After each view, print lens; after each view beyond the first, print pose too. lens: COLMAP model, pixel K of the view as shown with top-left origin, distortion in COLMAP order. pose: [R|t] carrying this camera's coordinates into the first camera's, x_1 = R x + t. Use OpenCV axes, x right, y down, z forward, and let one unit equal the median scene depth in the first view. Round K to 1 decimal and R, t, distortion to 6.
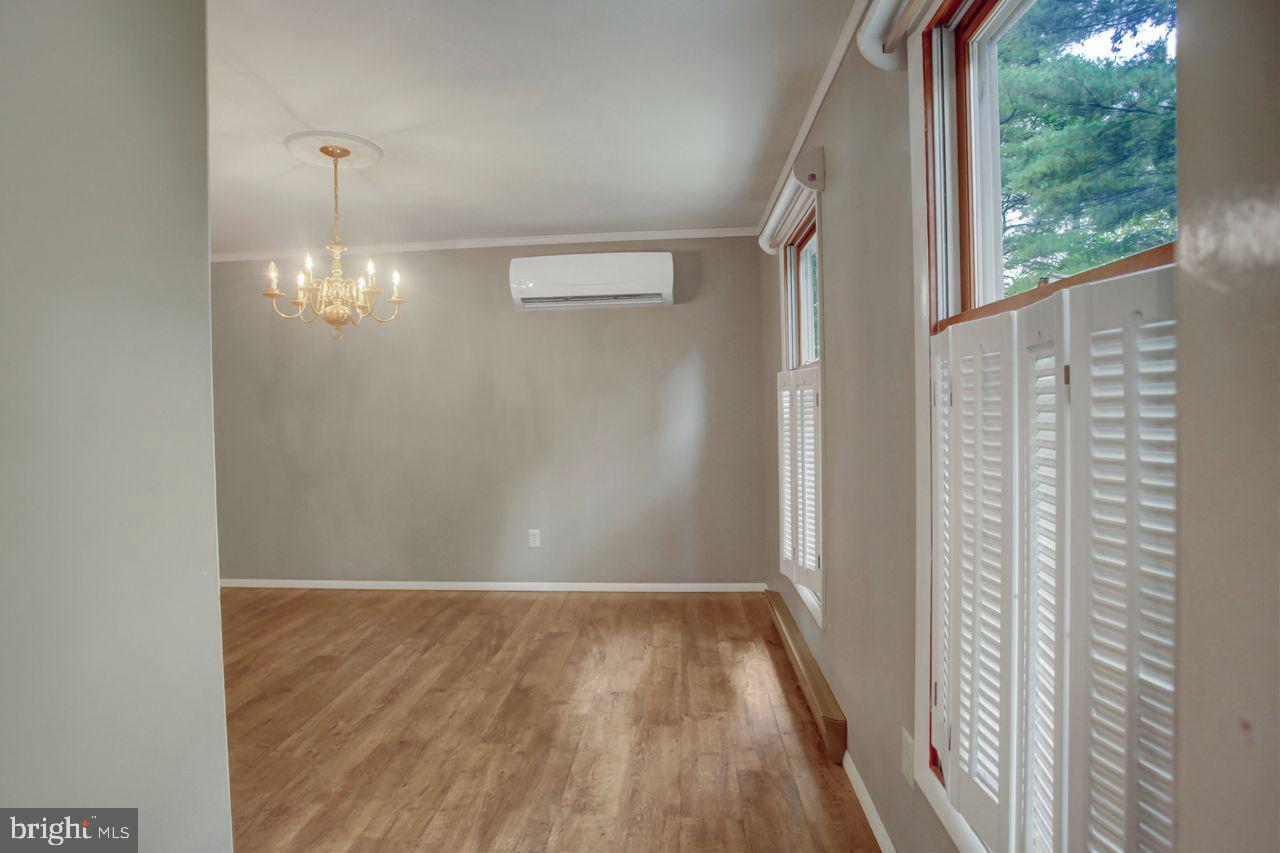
lens RADIAL K [[625.7, 0, 640.0], [0, 625.7, 426.5], [0, 0, 1]] dist [-0.061418, 0.000431]
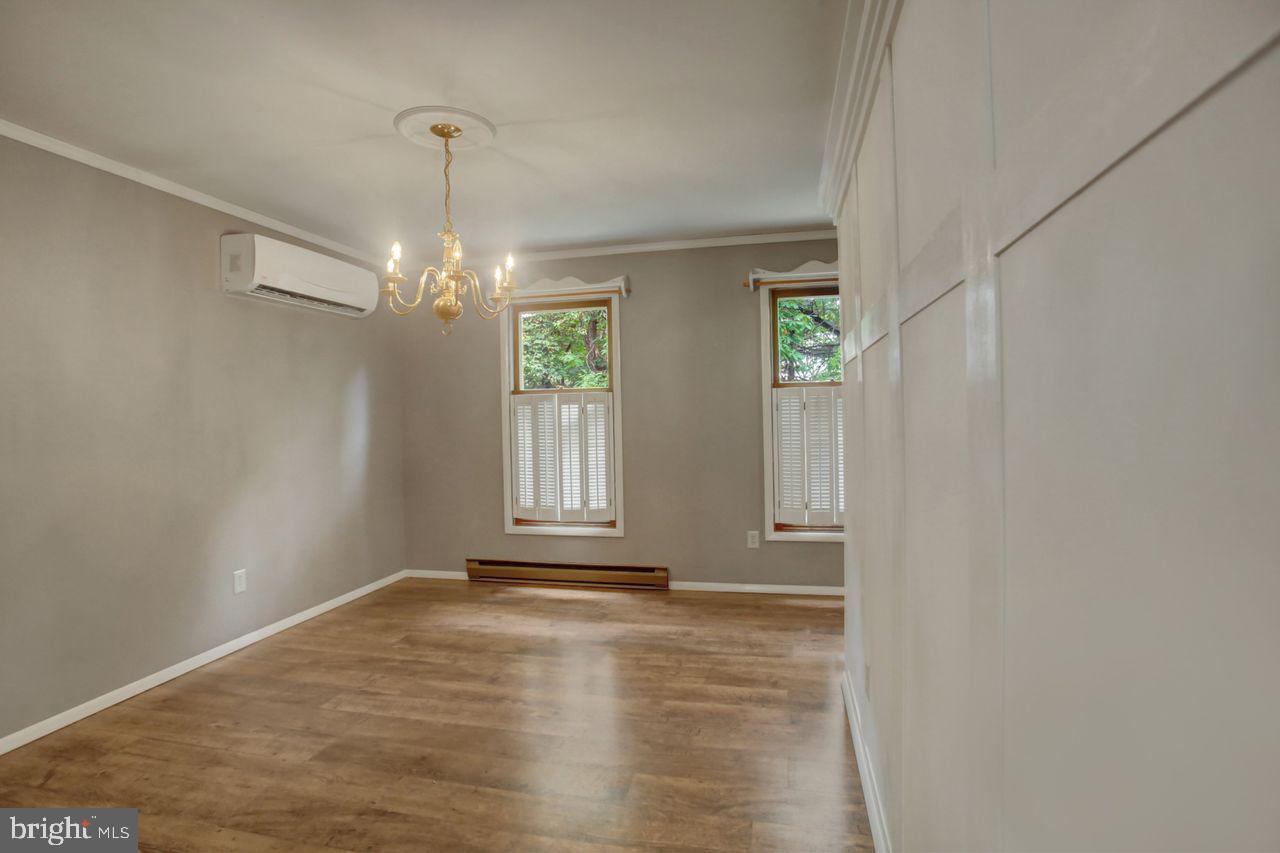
lens RADIAL K [[625.7, 0, 640.0], [0, 625.7, 426.5], [0, 0, 1]] dist [-0.061418, 0.000431]
pose [[0.161033, -0.005076, 0.986936, -1.181330], [0.043785, 0.999039, -0.002006, 0.008071], [-0.985977, 0.043536, 0.161101, 0.502588]]
